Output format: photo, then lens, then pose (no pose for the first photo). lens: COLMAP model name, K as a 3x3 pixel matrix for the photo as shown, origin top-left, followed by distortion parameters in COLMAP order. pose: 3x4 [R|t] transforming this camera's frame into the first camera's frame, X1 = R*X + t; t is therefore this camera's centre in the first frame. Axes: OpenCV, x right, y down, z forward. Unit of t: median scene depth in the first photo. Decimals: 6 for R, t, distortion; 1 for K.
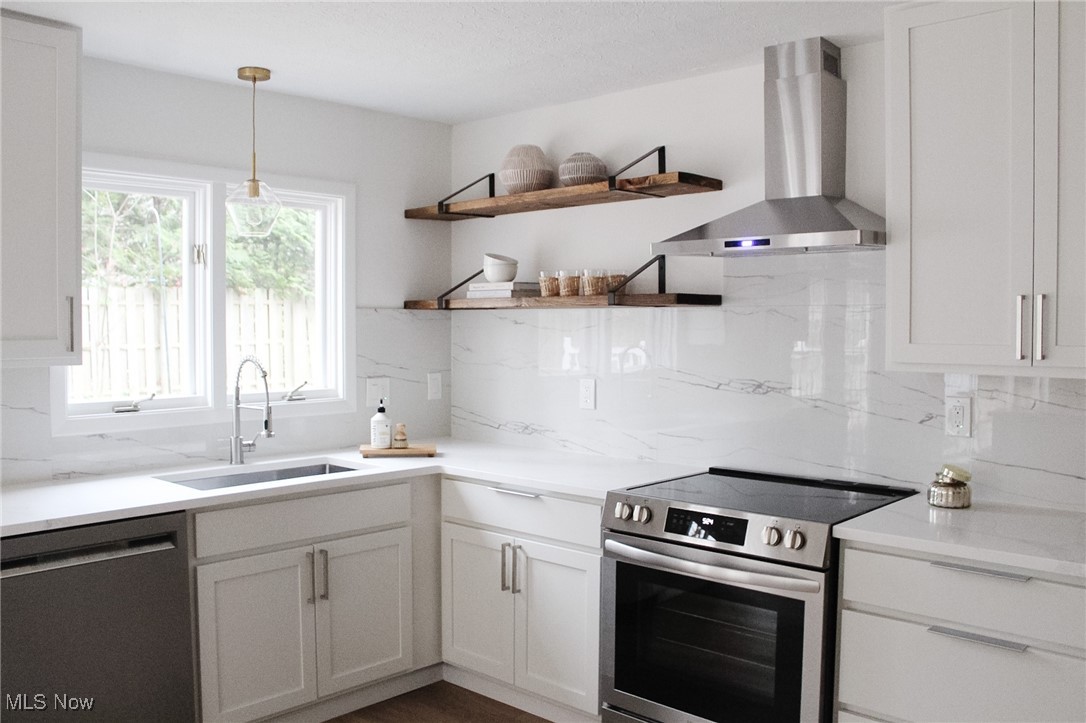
lens RADIAL K [[933.8, 0, 531.8], [0, 933.8, 363.2], [0, 0, 1]] dist [-0.133265, 0.000912]
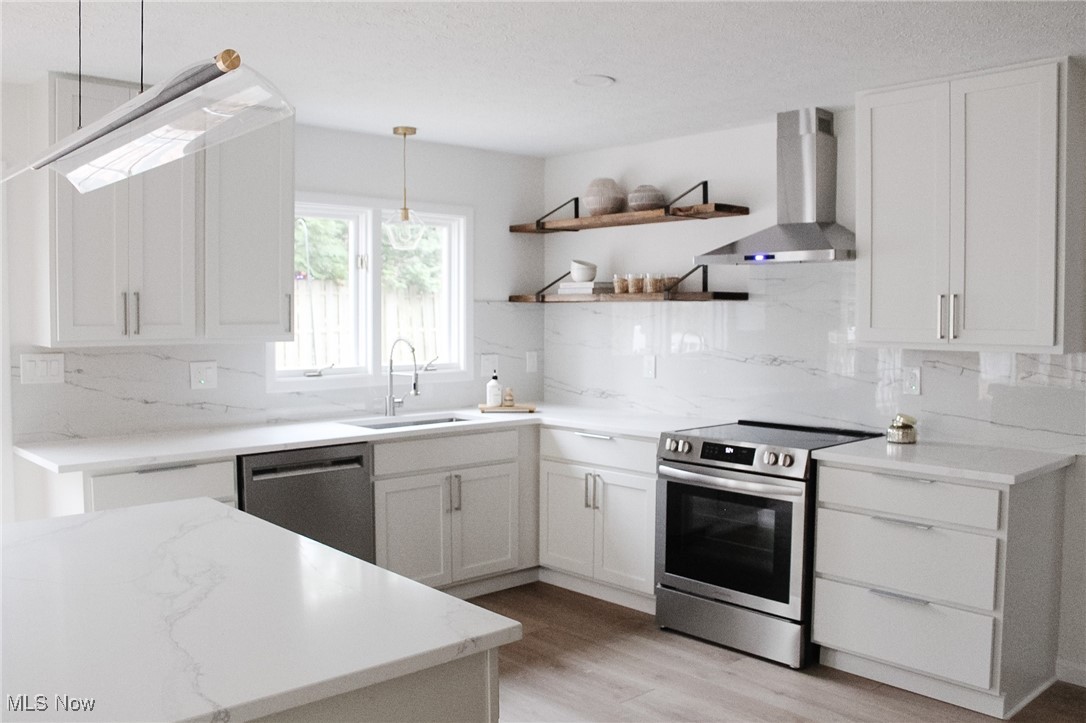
lens RADIAL K [[933.8, 0, 540.5], [0, 933.8, 363.7], [0, 0, 1]] dist [-0.133265, 0.000912]
pose [[0.997675, 0.004529, -0.068000, -0.004949], [-0.003687, 0.999915, 0.012490, 0.013935], [0.068051, -0.012211, 0.997607, -0.358219]]
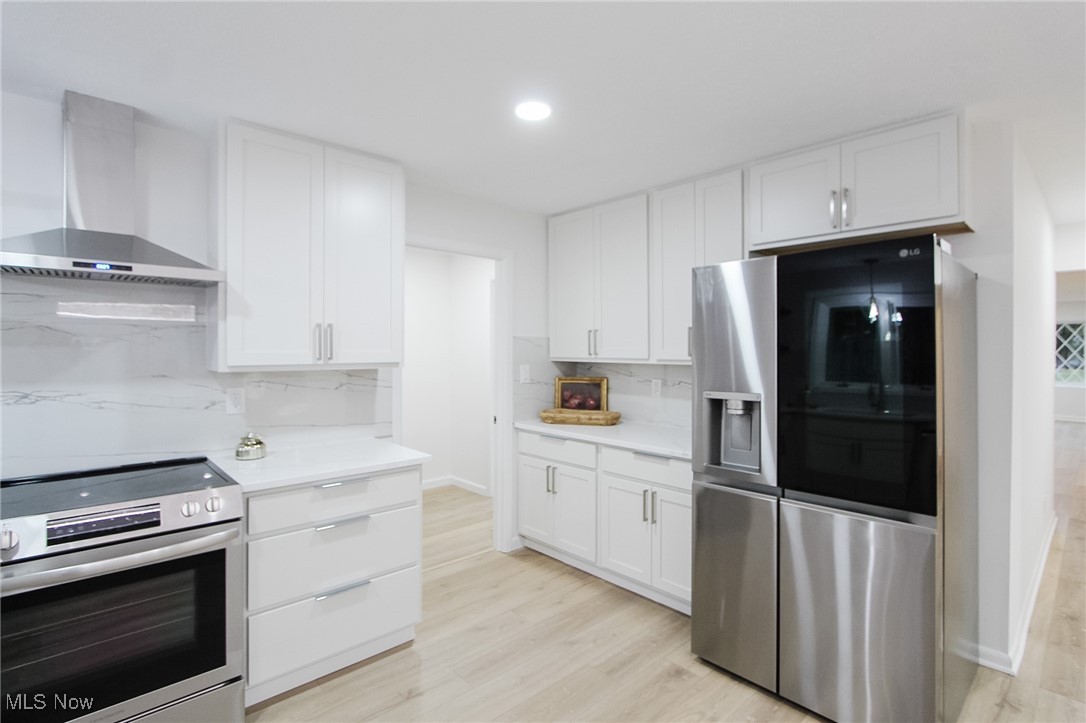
lens RADIAL K [[511.6, 0, 544.6], [0, 511.6, 341.1], [0, 0, 1]] dist [-0.015836, 0.000779]
pose [[0.061444, 0.012158, 0.998037, -0.280820], [0.042599, 0.998983, -0.014792, -0.004913], [-0.997201, 0.043424, 0.060863, 0.342654]]
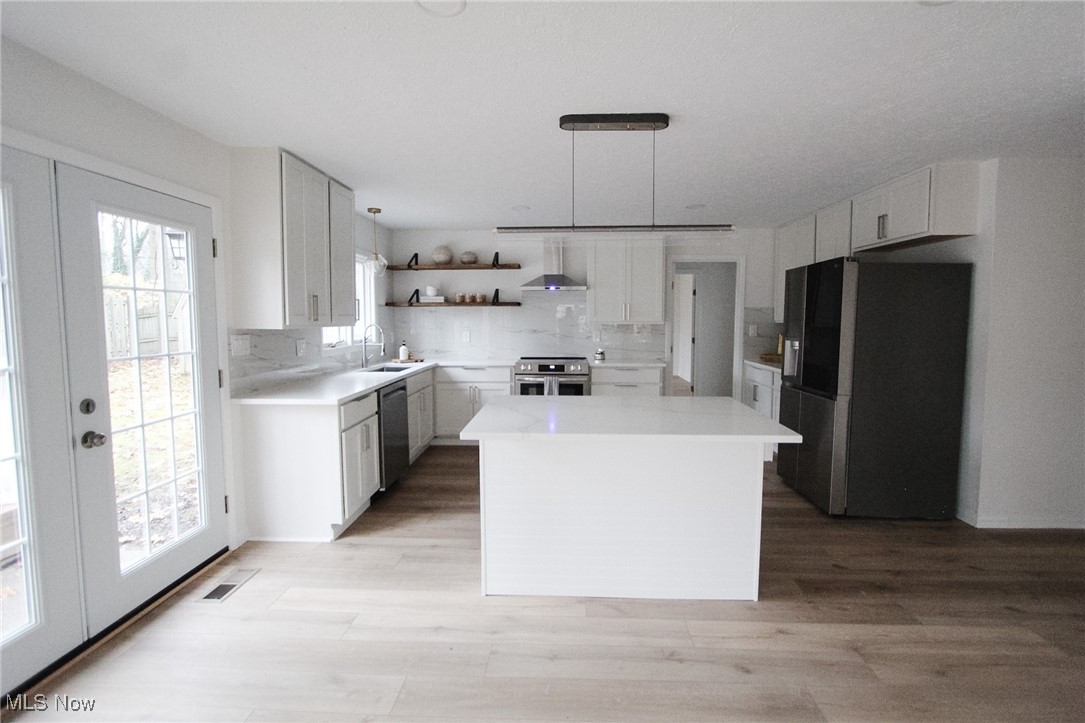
lens RADIAL K [[511.1, 0, 548.3], [0, 511.1, 354.1], [0, 0, 1]] dist [-0.015836, 0.000779]
pose [[0.753488, -0.050427, 0.655525, -0.842591], [0.030029, 0.998653, 0.042306, 0.029564], [-0.656775, -0.012193, 0.753988, -0.358646]]
